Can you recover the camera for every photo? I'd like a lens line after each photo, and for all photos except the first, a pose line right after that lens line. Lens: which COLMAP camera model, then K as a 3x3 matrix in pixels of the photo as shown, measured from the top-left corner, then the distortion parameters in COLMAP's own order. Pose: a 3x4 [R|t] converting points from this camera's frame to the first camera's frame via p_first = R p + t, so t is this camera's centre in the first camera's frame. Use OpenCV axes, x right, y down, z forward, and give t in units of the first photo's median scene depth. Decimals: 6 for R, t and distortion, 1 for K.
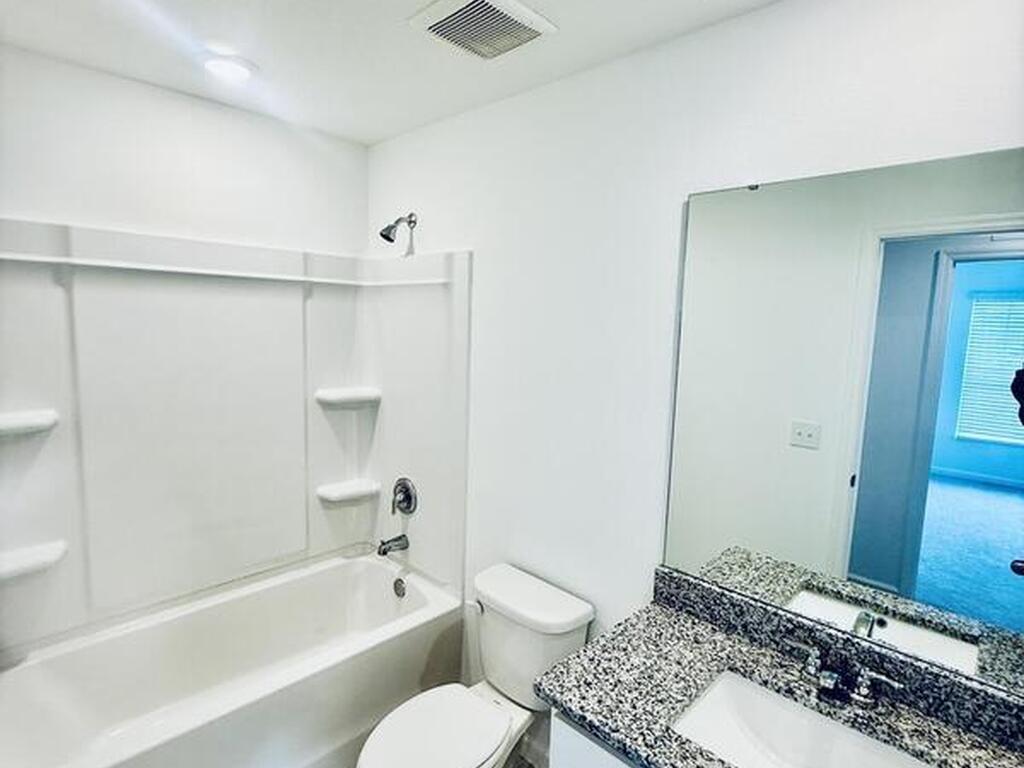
lens RADIAL K [[548.8, 0, 512.0], [0, 548.8, 384.0], [0, 0, 1]] dist [0.008271, -0.000941]
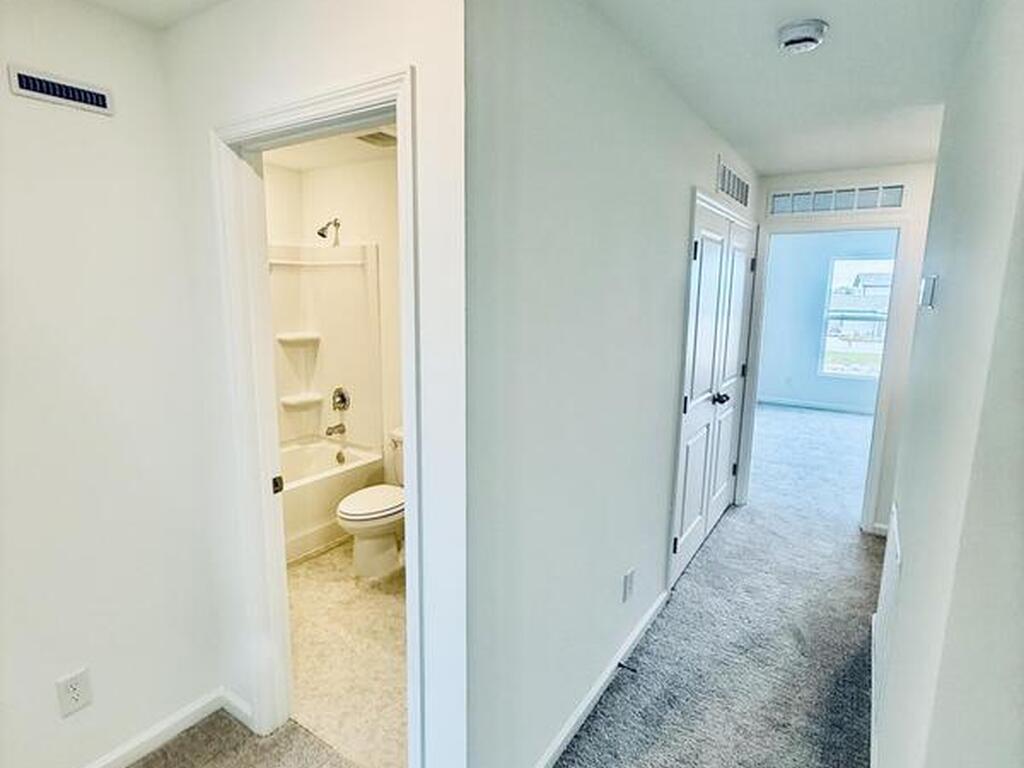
lens RADIAL K [[548.8, 0, 512.0], [0, 548.8, 384.0], [0, 0, 1]] dist [0.008271, -0.000941]
pose [[0.981416, -0.048295, 0.185715, -0.002897], [0.037493, 0.997418, 0.061245, 0.082310], [-0.188194, -0.053144, 0.980693, -0.645344]]
